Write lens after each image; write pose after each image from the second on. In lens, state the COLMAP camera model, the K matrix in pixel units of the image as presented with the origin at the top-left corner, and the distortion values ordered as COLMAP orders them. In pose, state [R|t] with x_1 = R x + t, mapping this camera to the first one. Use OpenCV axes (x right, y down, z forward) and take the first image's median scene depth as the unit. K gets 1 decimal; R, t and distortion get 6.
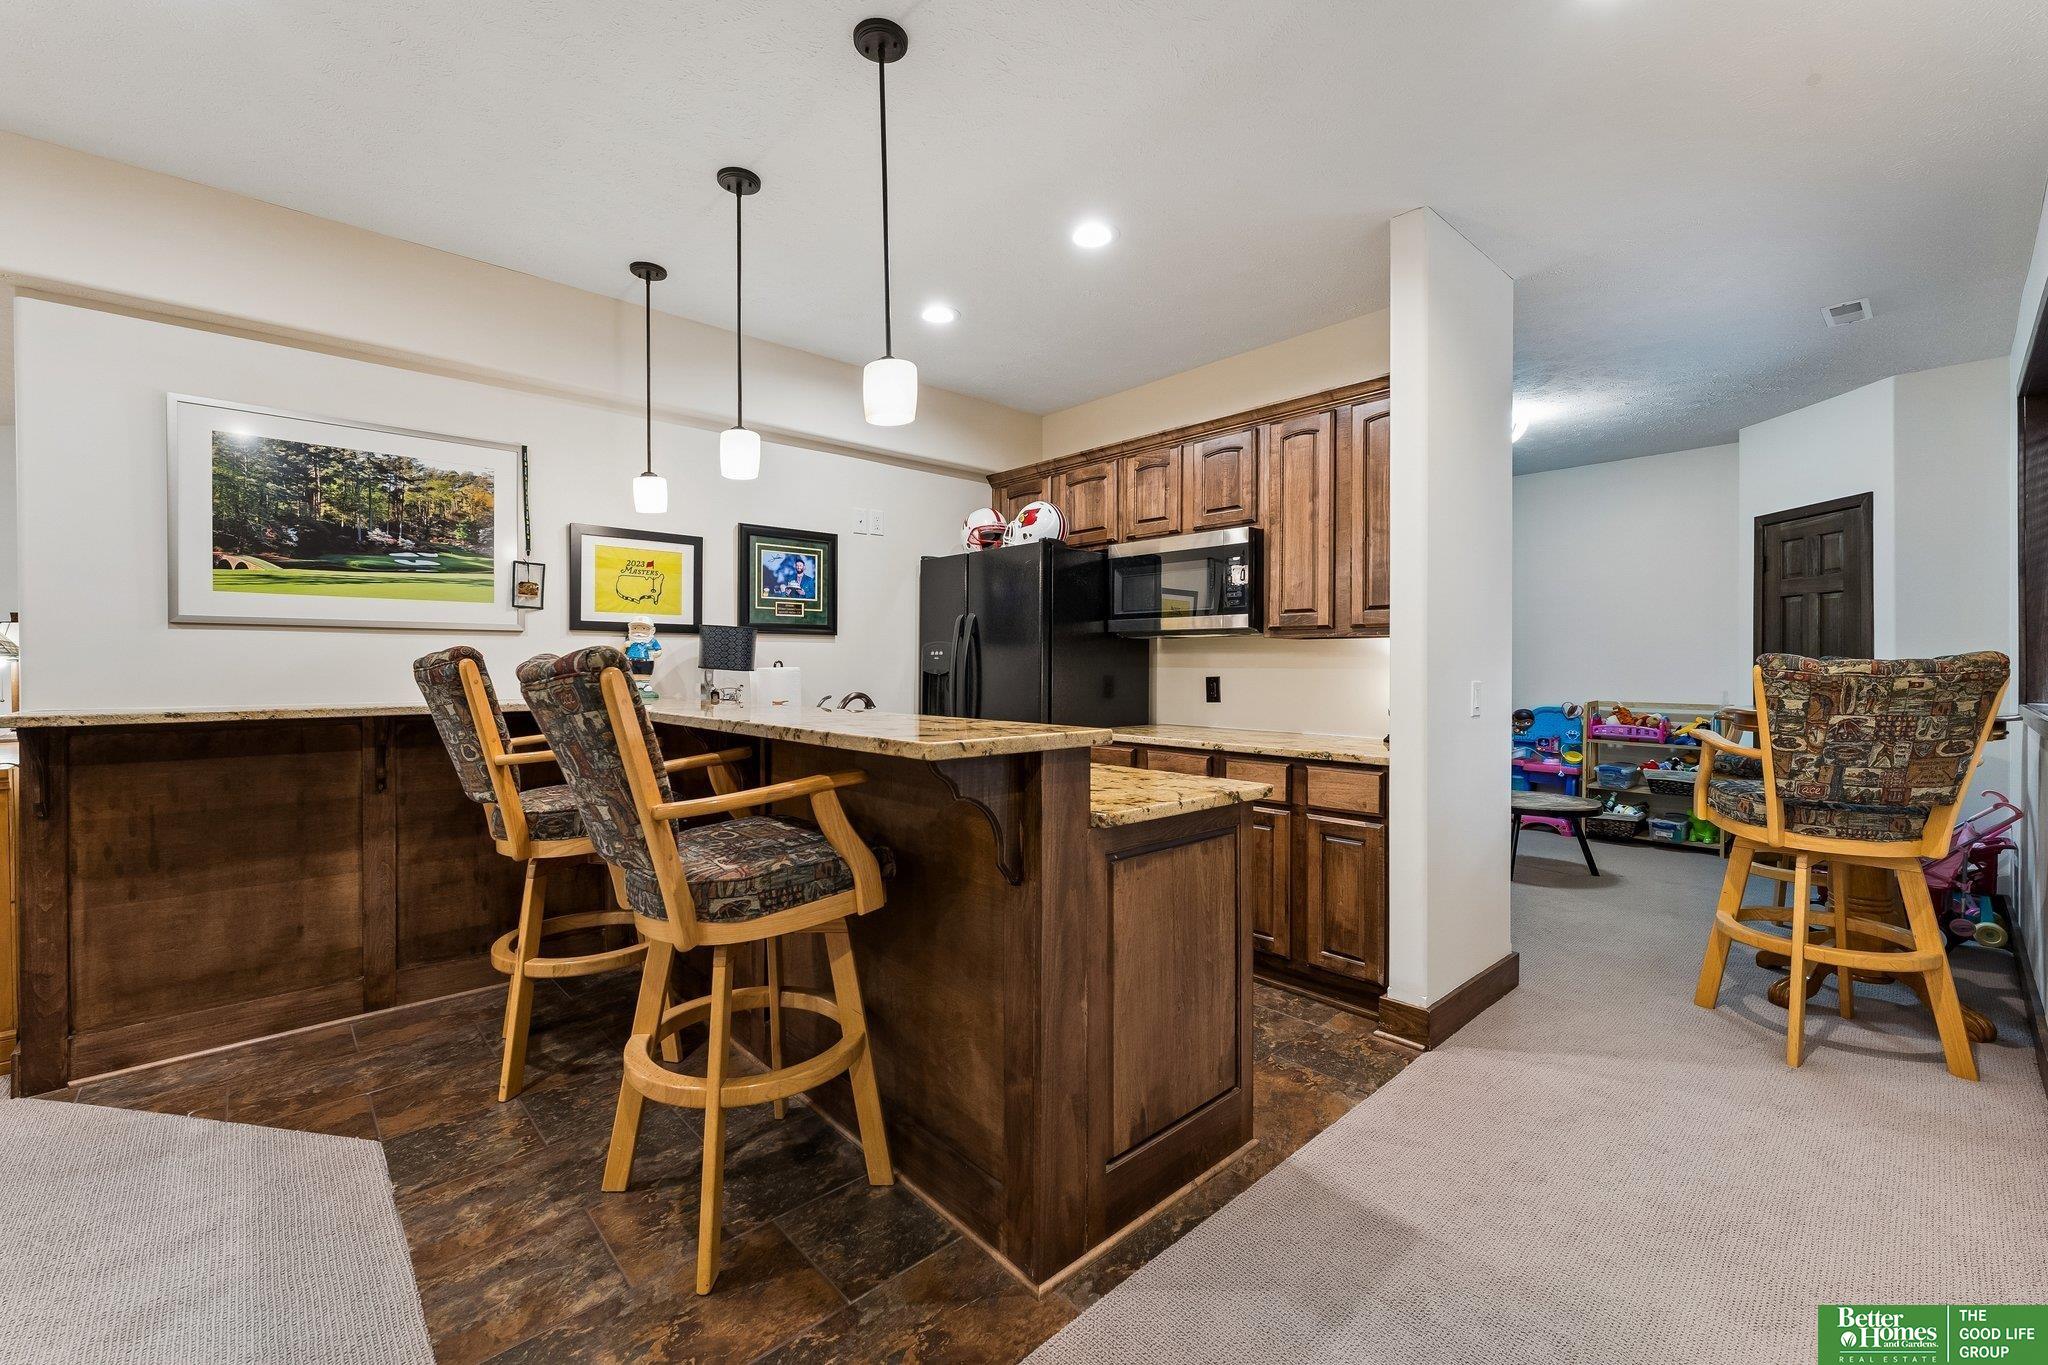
lens RADIAL K [[834.4, 0, 1027.5], [0, 834.4, 661.4], [0, 0, 1]] dist [-0.000070, -0.000313]
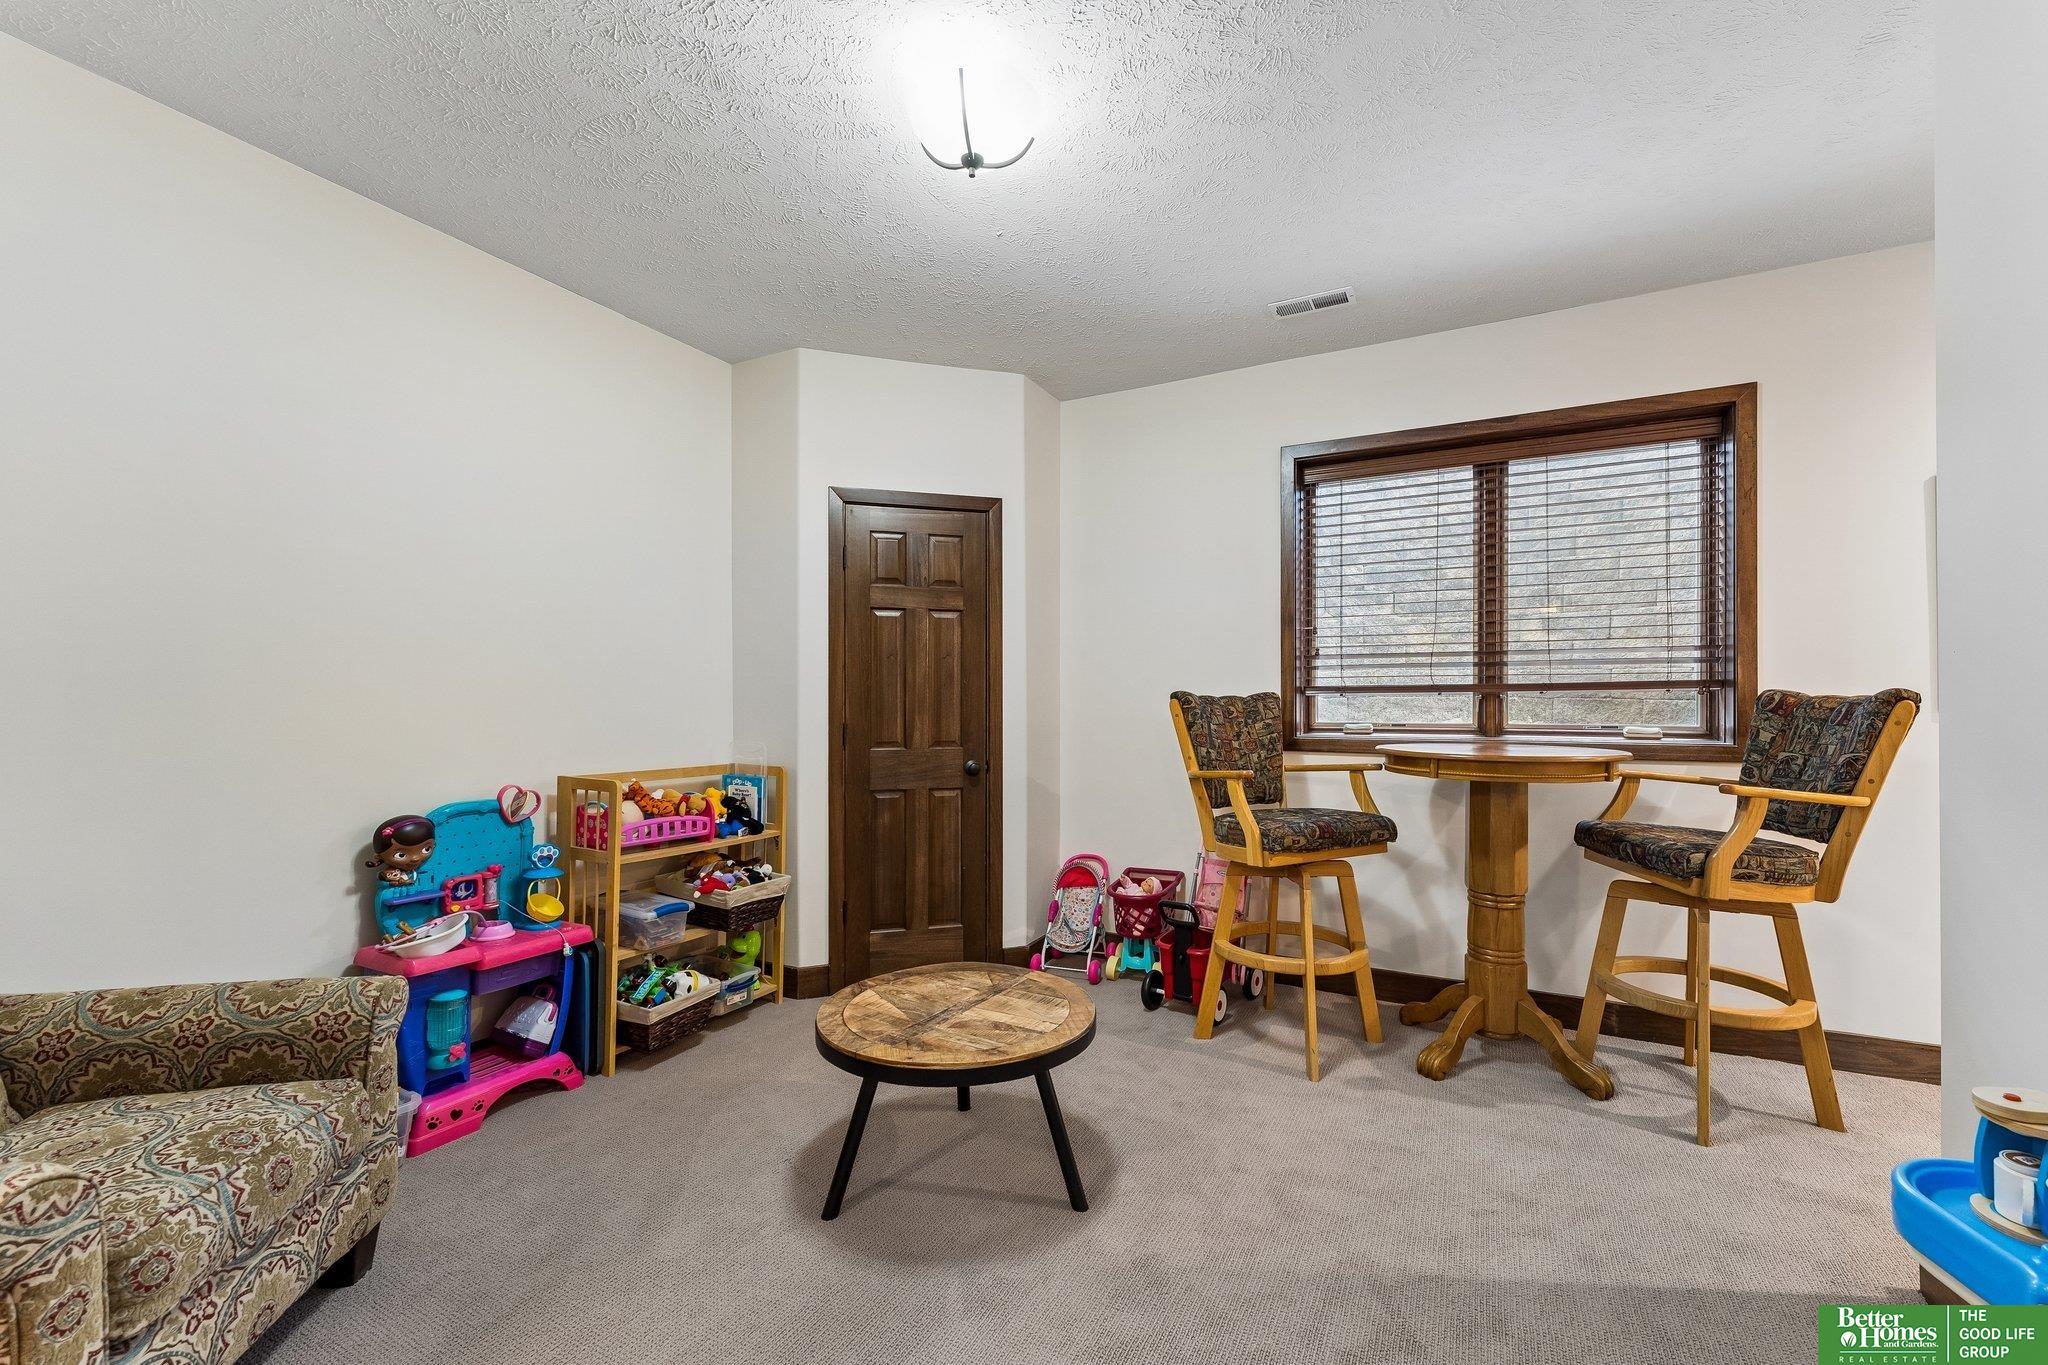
lens RADIAL K [[827.8, 0, 1024.9], [0, 827.8, 709.8], [0, 0, 1]] dist [-0.000334, -0.000094]
pose [[-0.353124, -0.007510, 0.935546, 0.173713], [-0.008885, 0.999950, 0.004673, 0.006001], [-0.935534, -0.006662, -0.353173, 1.030406]]
